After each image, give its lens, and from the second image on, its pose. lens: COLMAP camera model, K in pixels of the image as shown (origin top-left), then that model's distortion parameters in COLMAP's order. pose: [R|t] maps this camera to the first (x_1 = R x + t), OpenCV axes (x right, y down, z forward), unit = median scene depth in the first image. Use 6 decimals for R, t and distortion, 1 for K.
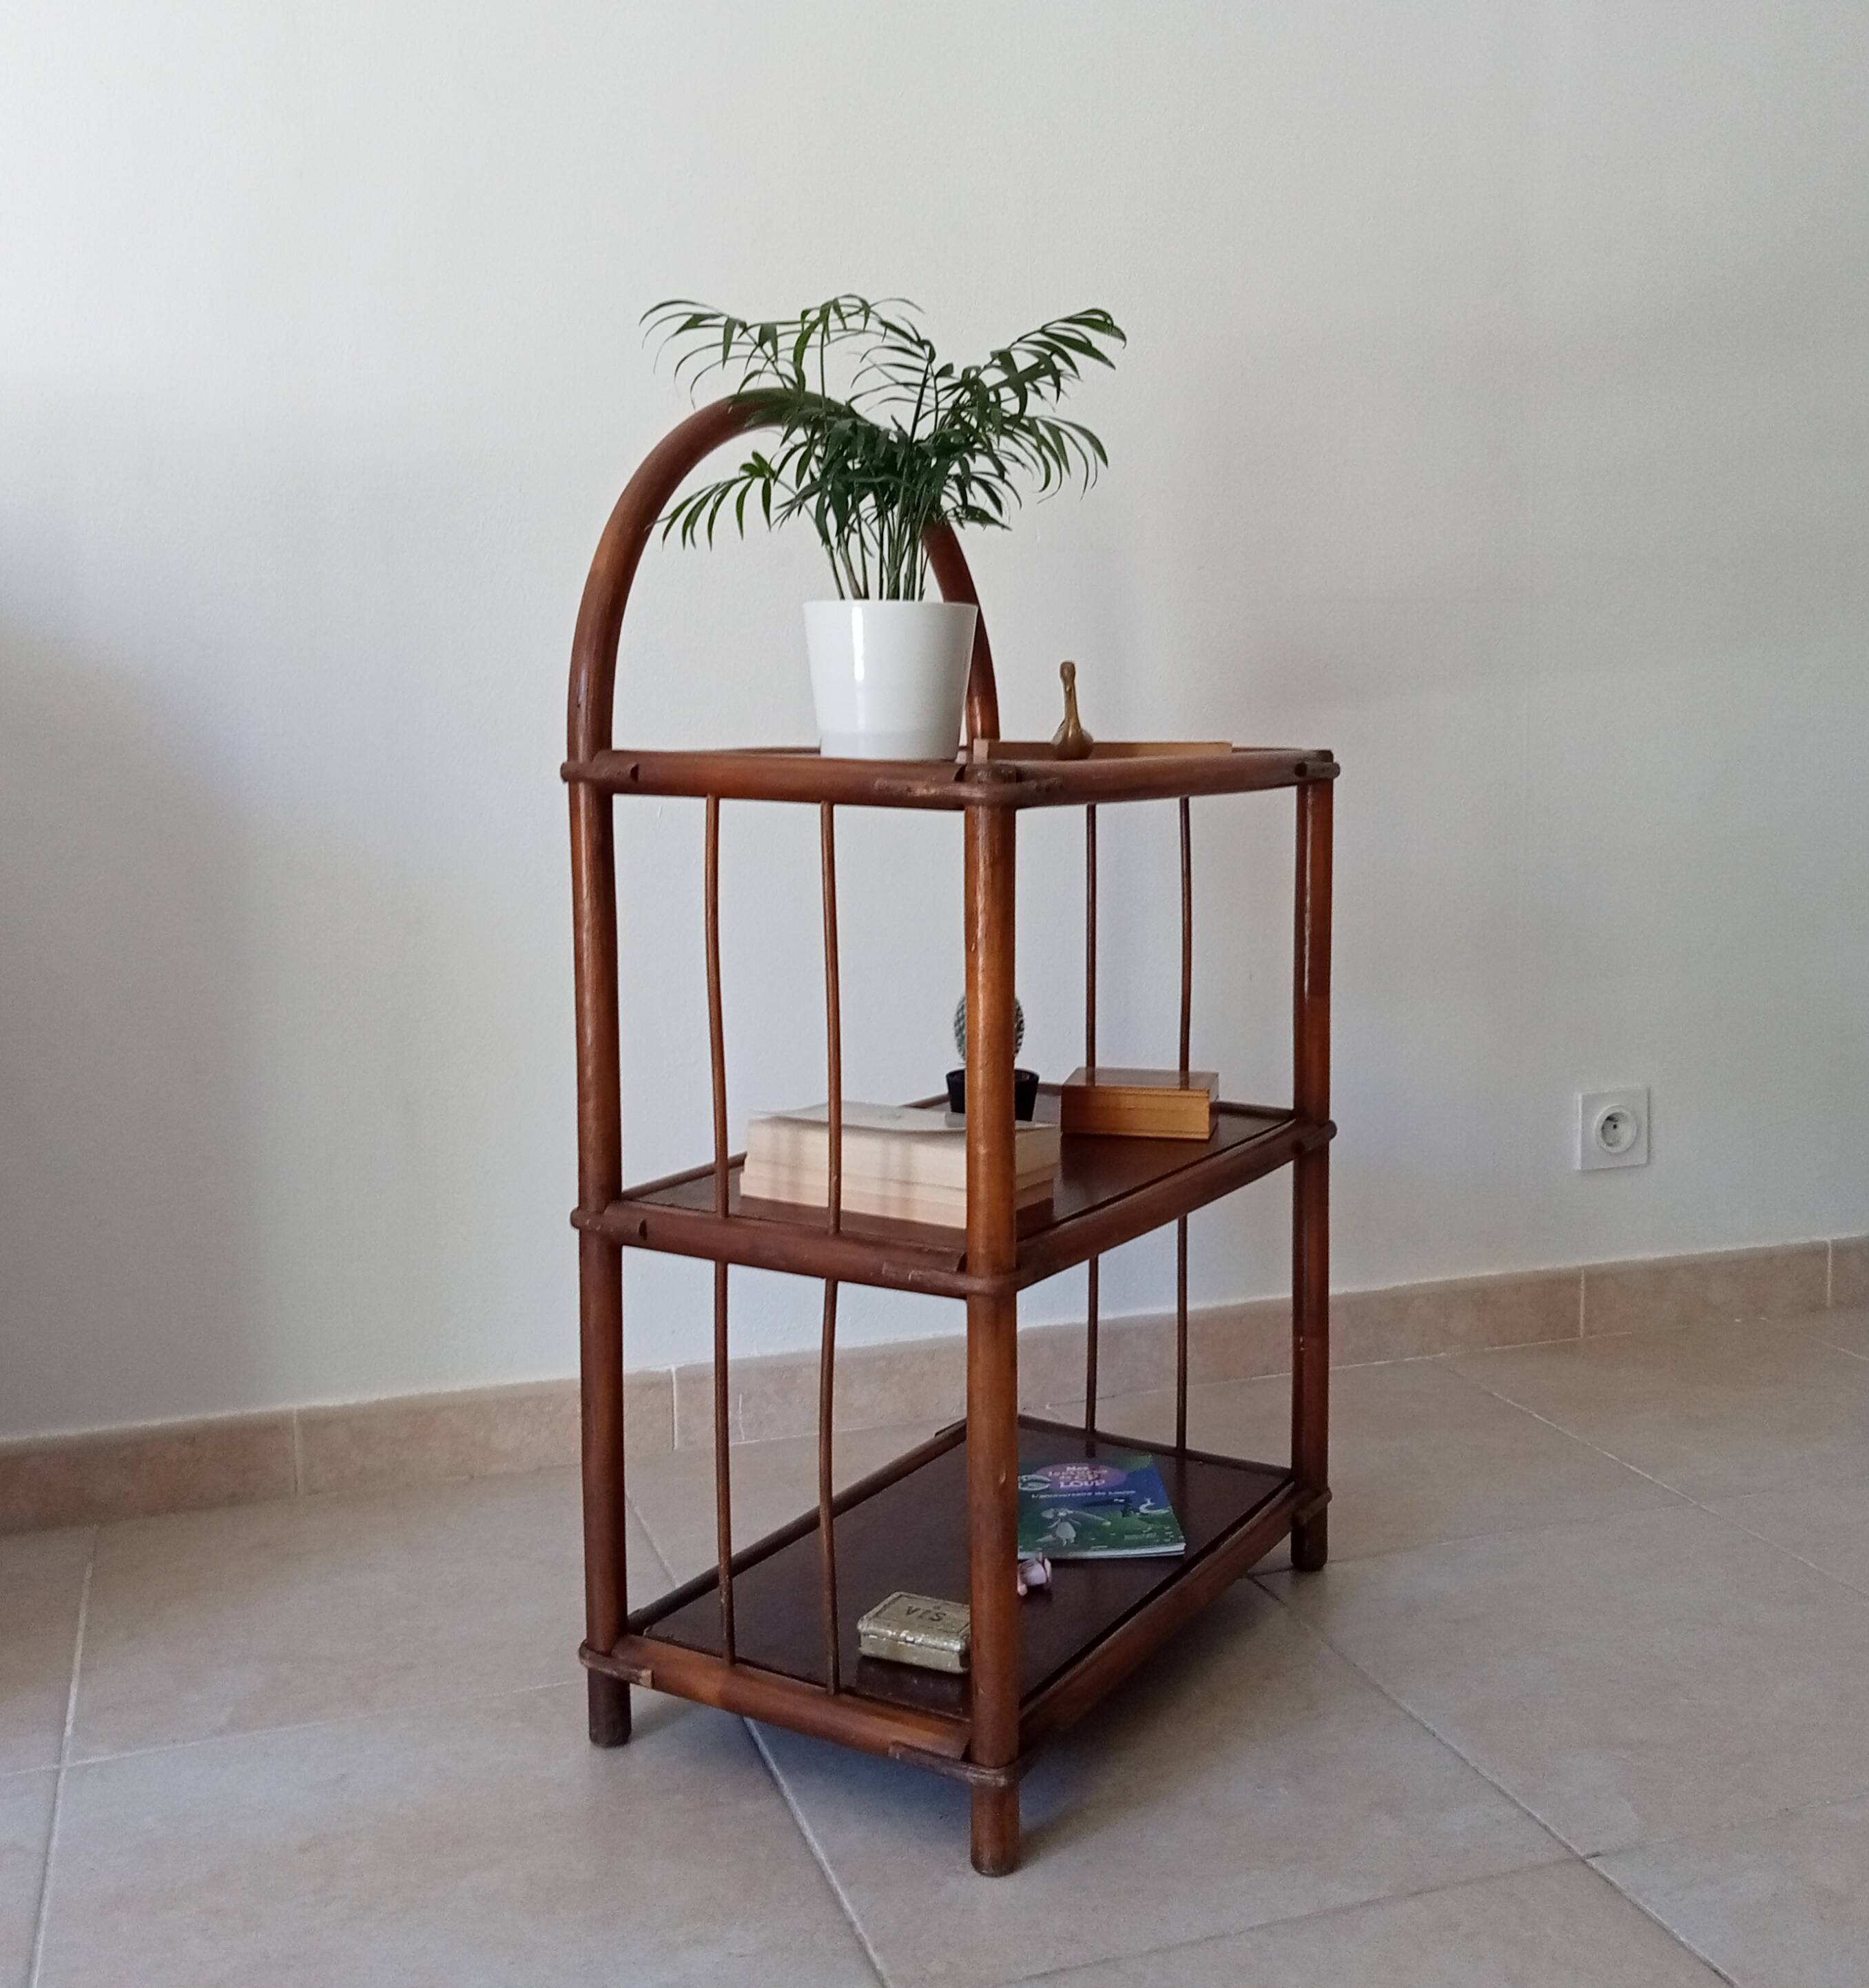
lens RADIAL K [[2147.8, 0, 1036.2], [0, 2147.8, 912.0], [0, 0, 1]] dist [0.031156, -0.058872]
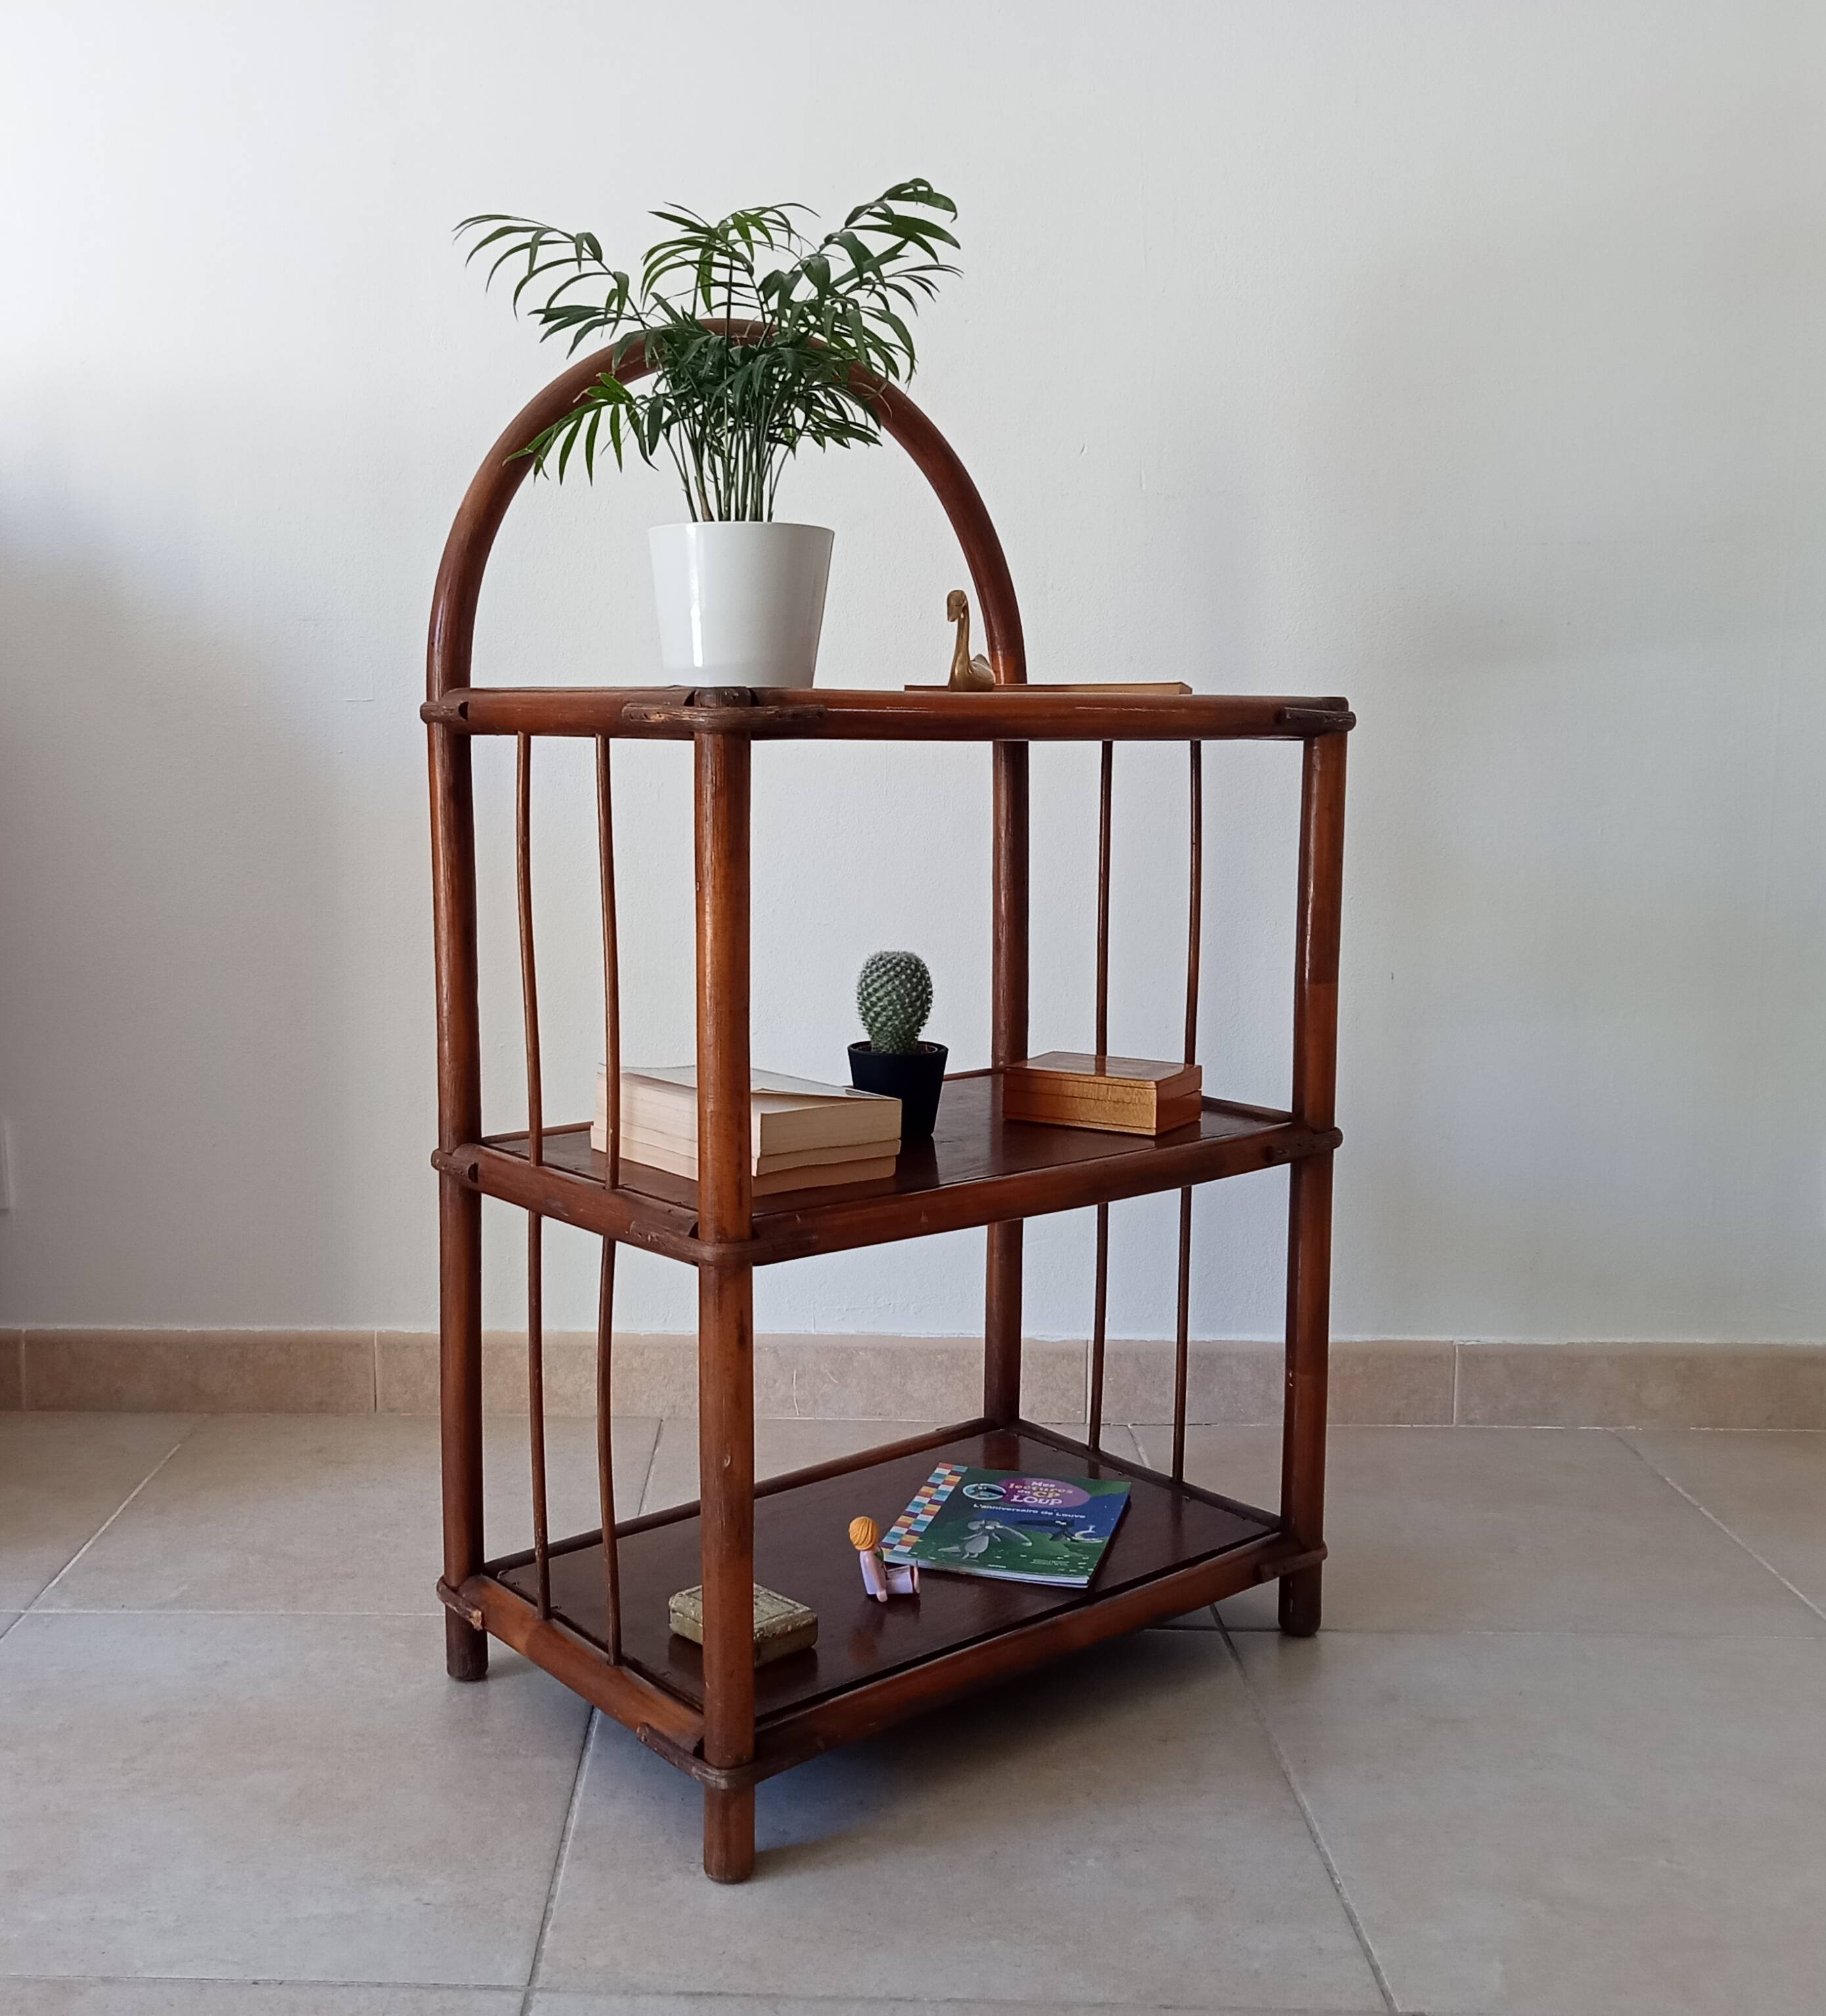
lens RADIAL K [[2058.2, 0, 762.6], [0, 2058.2, 1017.7], [0, 0, 1]] dist [0.018571, -0.029249]
pose [[0.917037, 0.048266, -0.395871, 0.277357], [-0.033339, 0.998453, 0.044507, 0.025369], [0.397406, -0.027616, 0.917227, 0.160500]]
